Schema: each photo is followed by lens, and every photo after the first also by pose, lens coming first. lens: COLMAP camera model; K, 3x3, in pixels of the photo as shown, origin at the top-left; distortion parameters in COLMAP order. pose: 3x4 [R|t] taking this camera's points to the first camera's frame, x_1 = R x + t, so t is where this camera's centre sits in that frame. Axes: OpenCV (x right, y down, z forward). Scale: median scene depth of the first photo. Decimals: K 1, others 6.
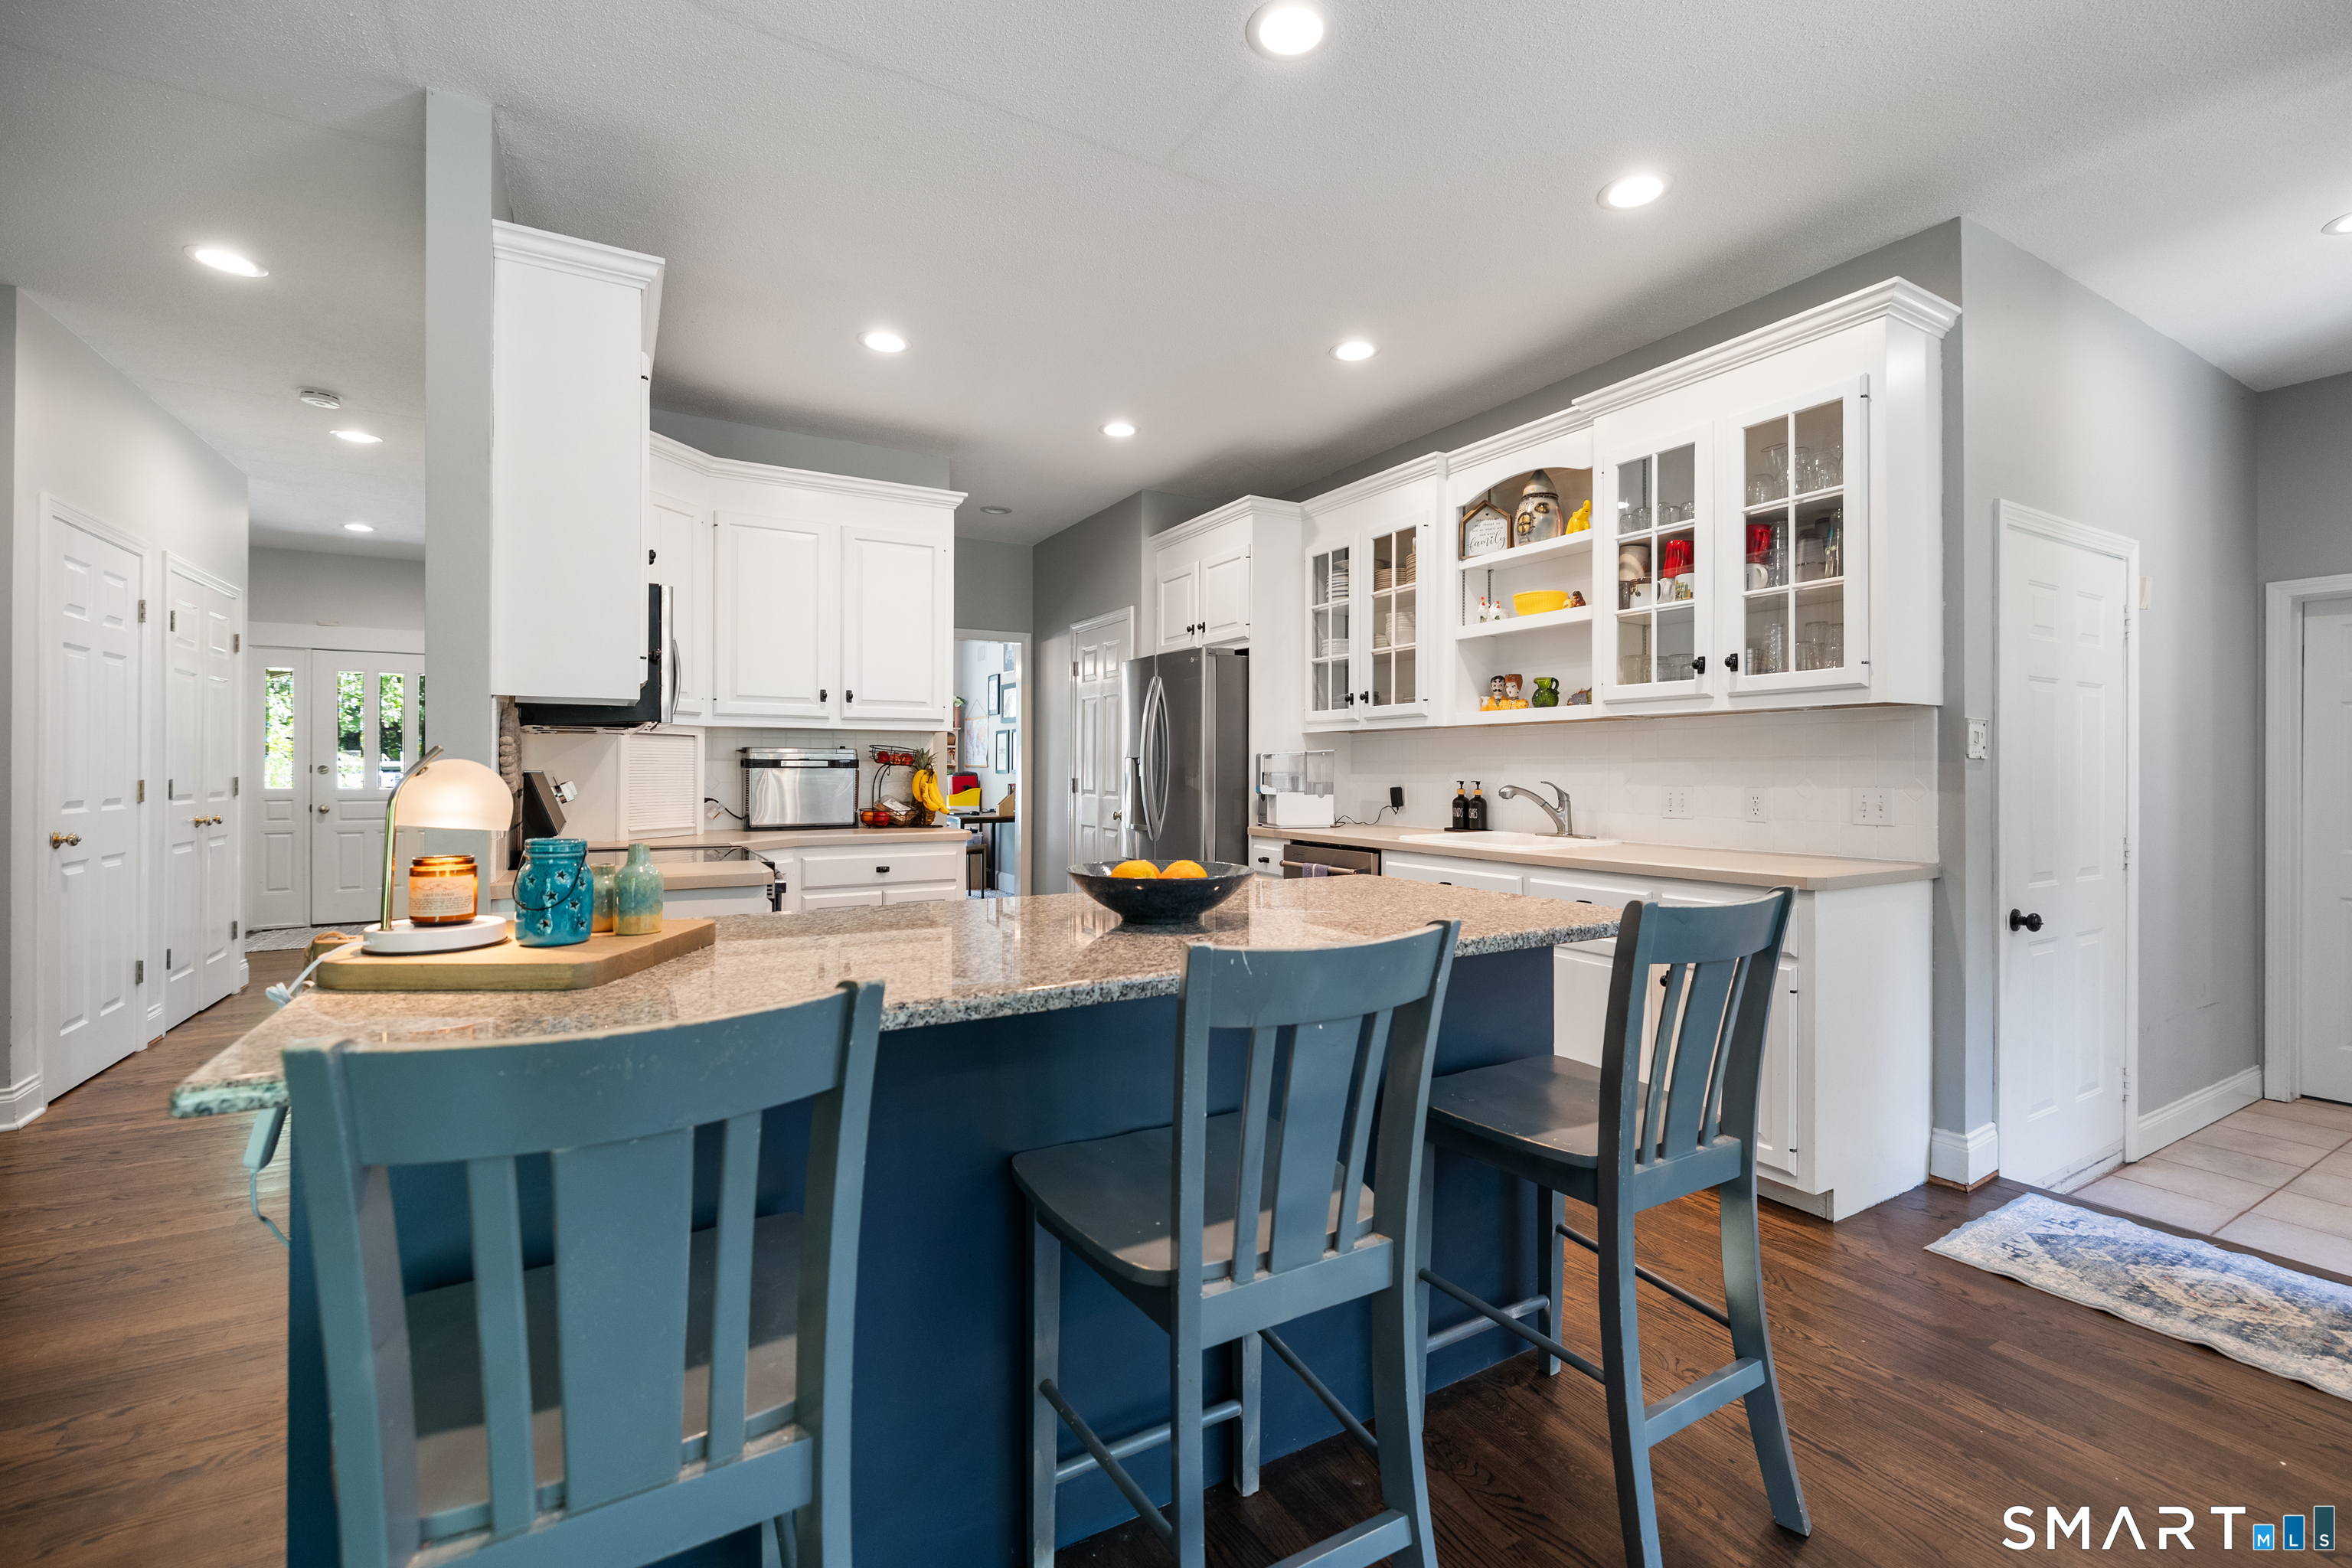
lens RADIAL K [[1012.9, 0, 1200.1], [0, 1012.9, 764.2], [0, 0, 1]] dist [-0.001112, -0.000221]
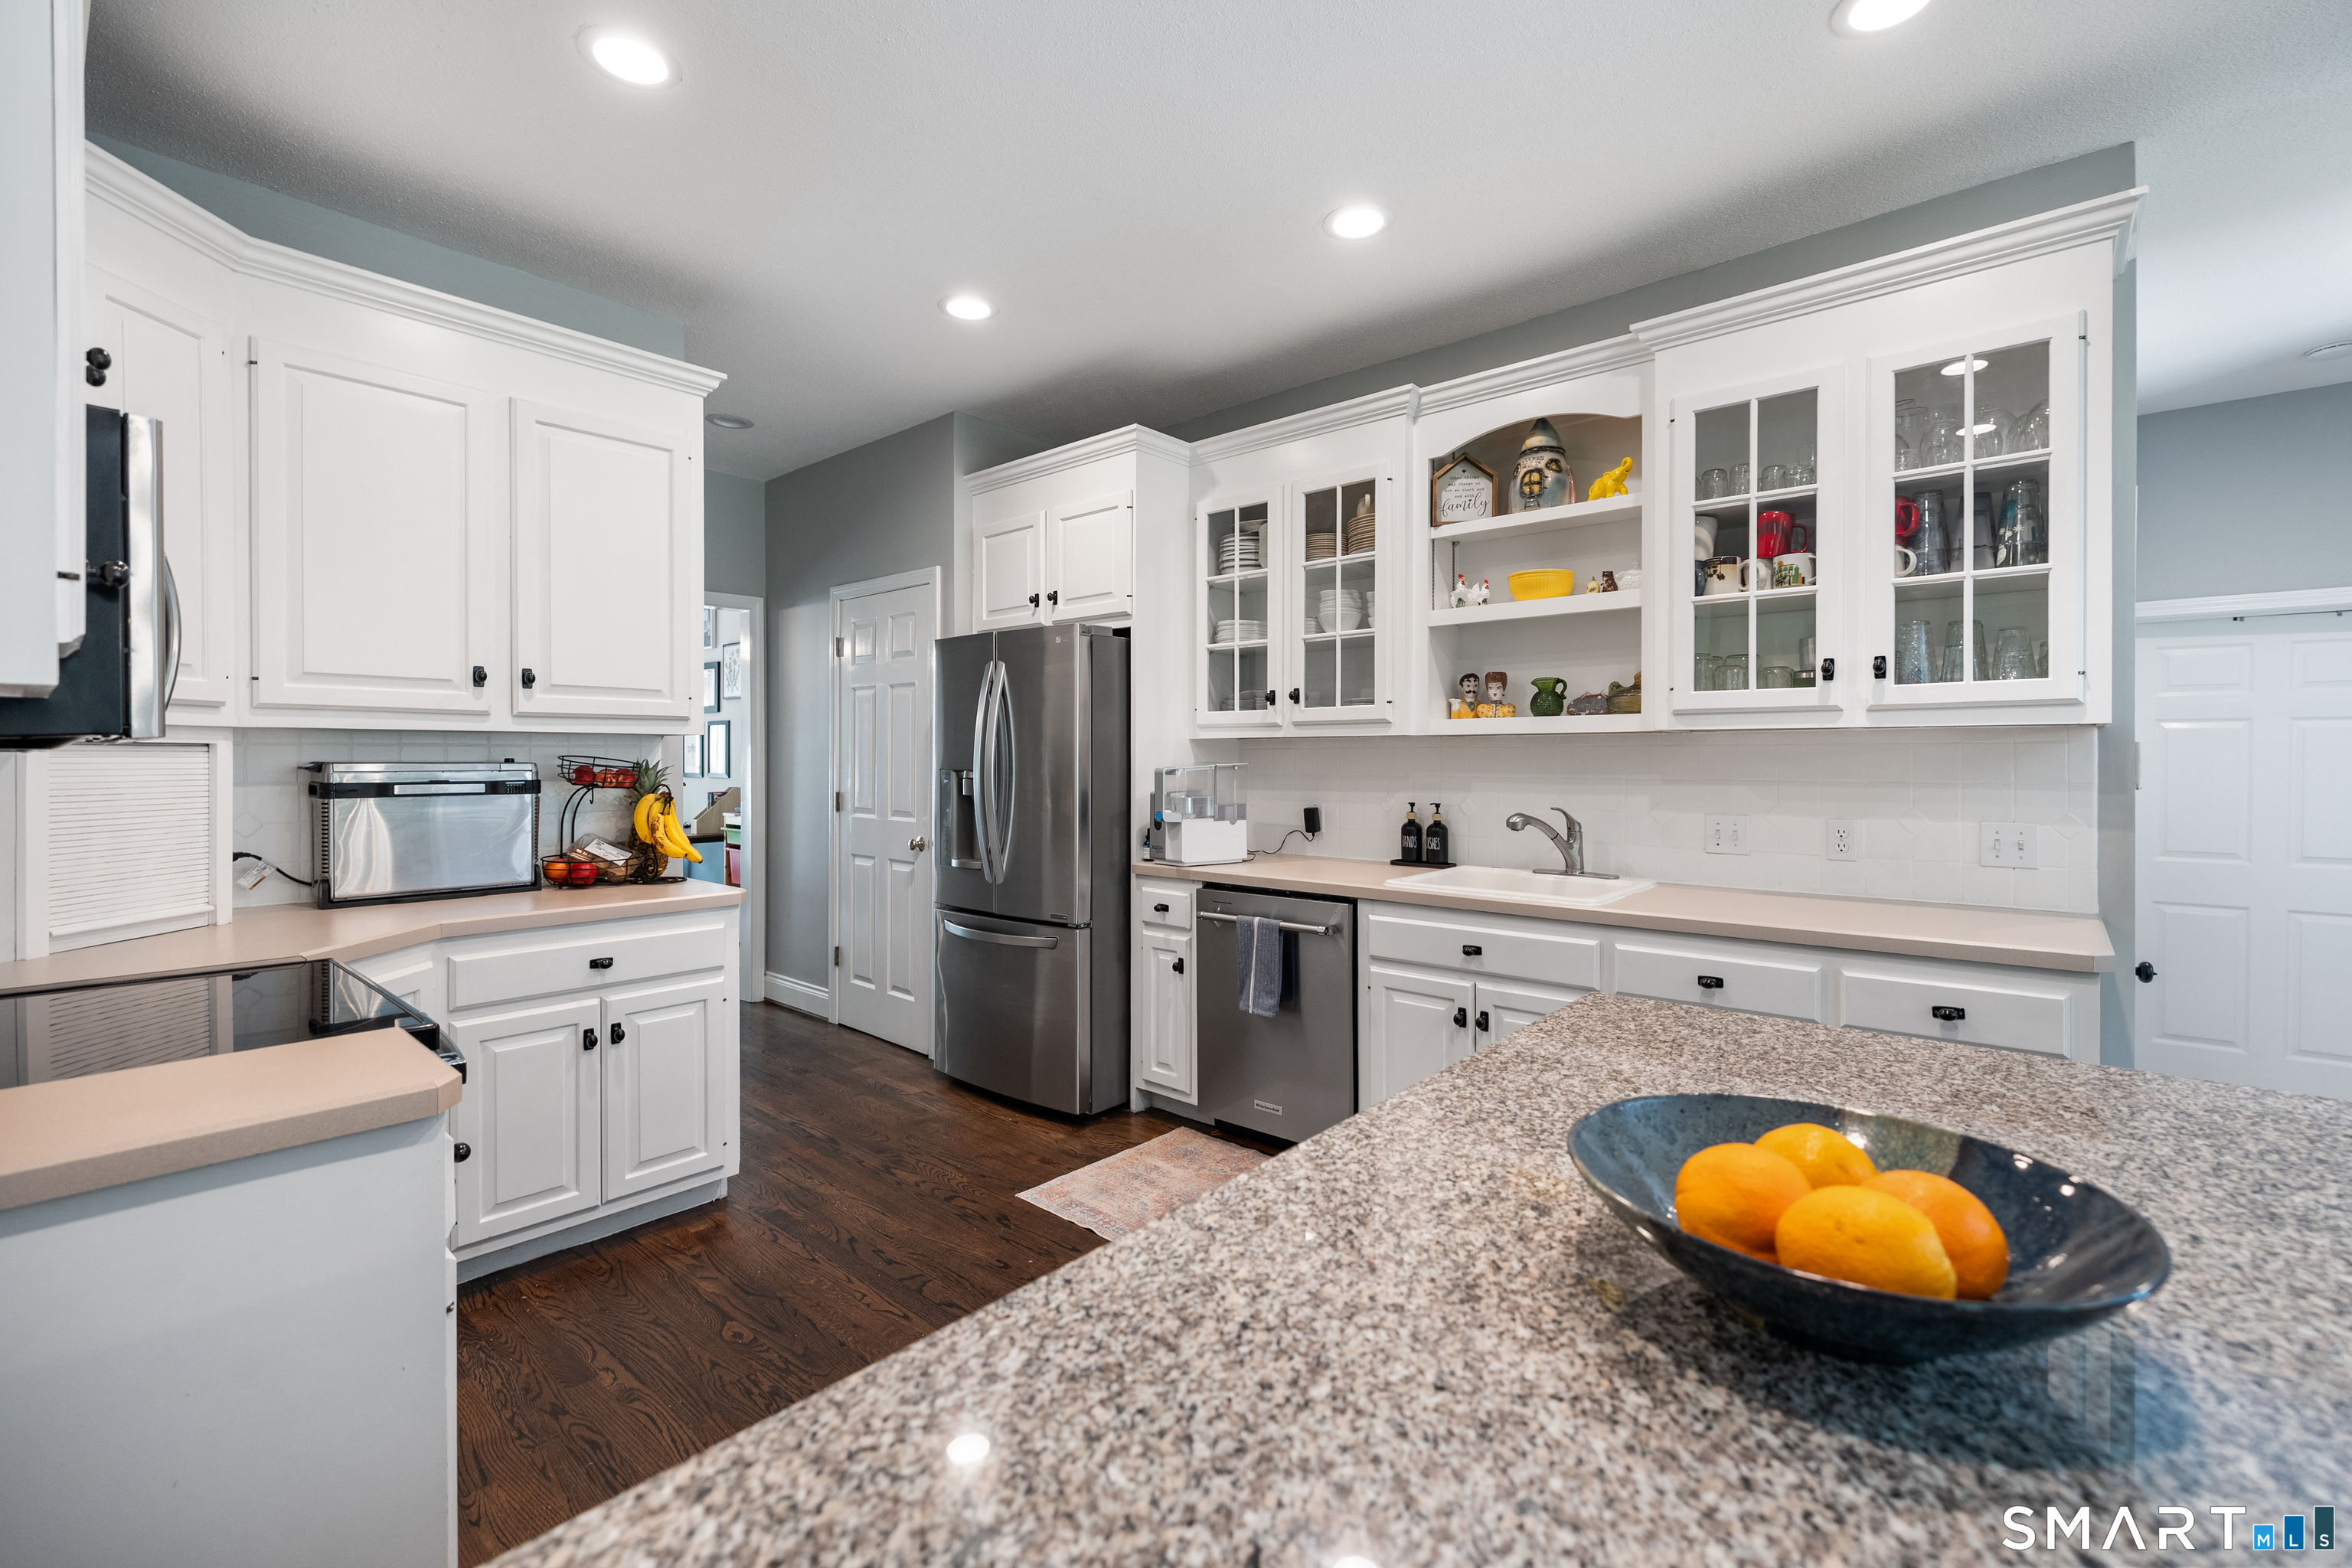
lens RADIAL K [[998.2, 0, 1198.3], [0, 998.2, 764.6], [0, 0, 1]] dist [0.001158, 0.000185]
pose [[0.946020, -0.002836, 0.324096, -0.164391], [-0.001248, 0.999922, 0.012391, -0.023802], [-0.324106, -0.012126, 0.945943, 0.308059]]
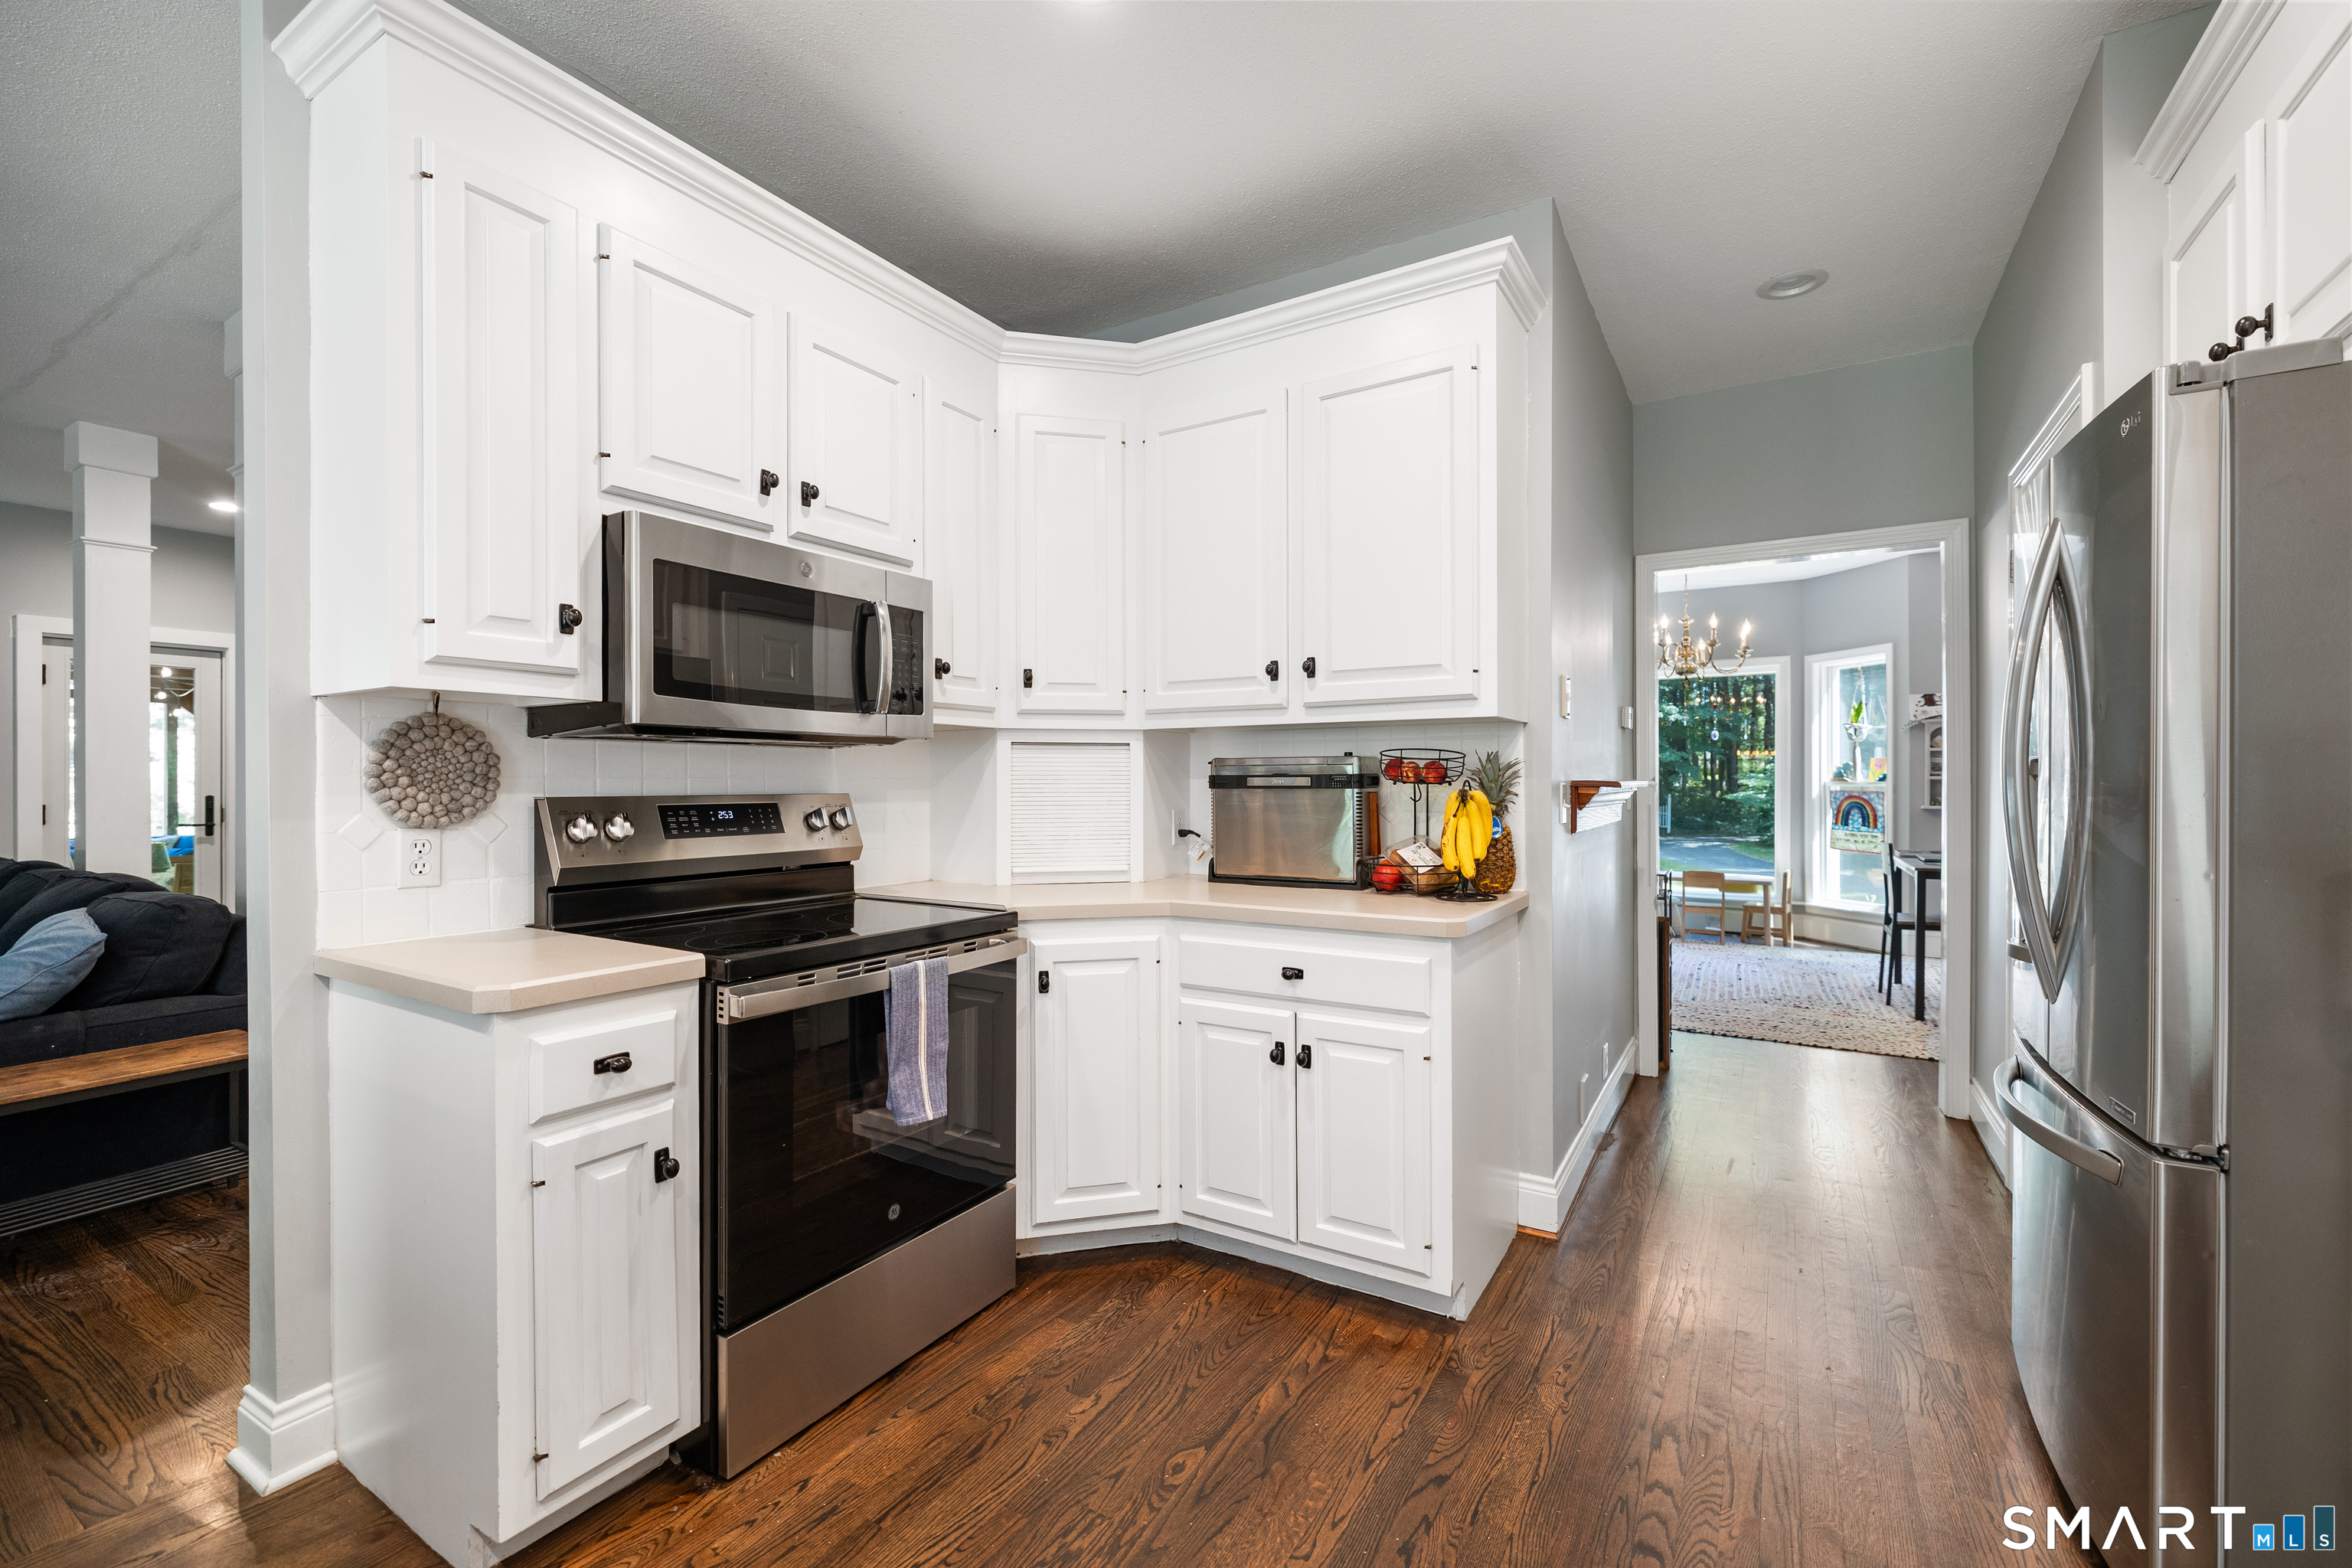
lens RADIAL K [[983.0, 0, 1191.5], [0, 983.0, 783.4], [0, 0, 1]] dist [0.001387, -0.000196]
pose [[0.473973, -0.002087, -0.880537, 0.130973], [0.005959, 0.999982, 0.000838, -0.000183], [0.880519, -0.005645, 0.473977, 0.687948]]
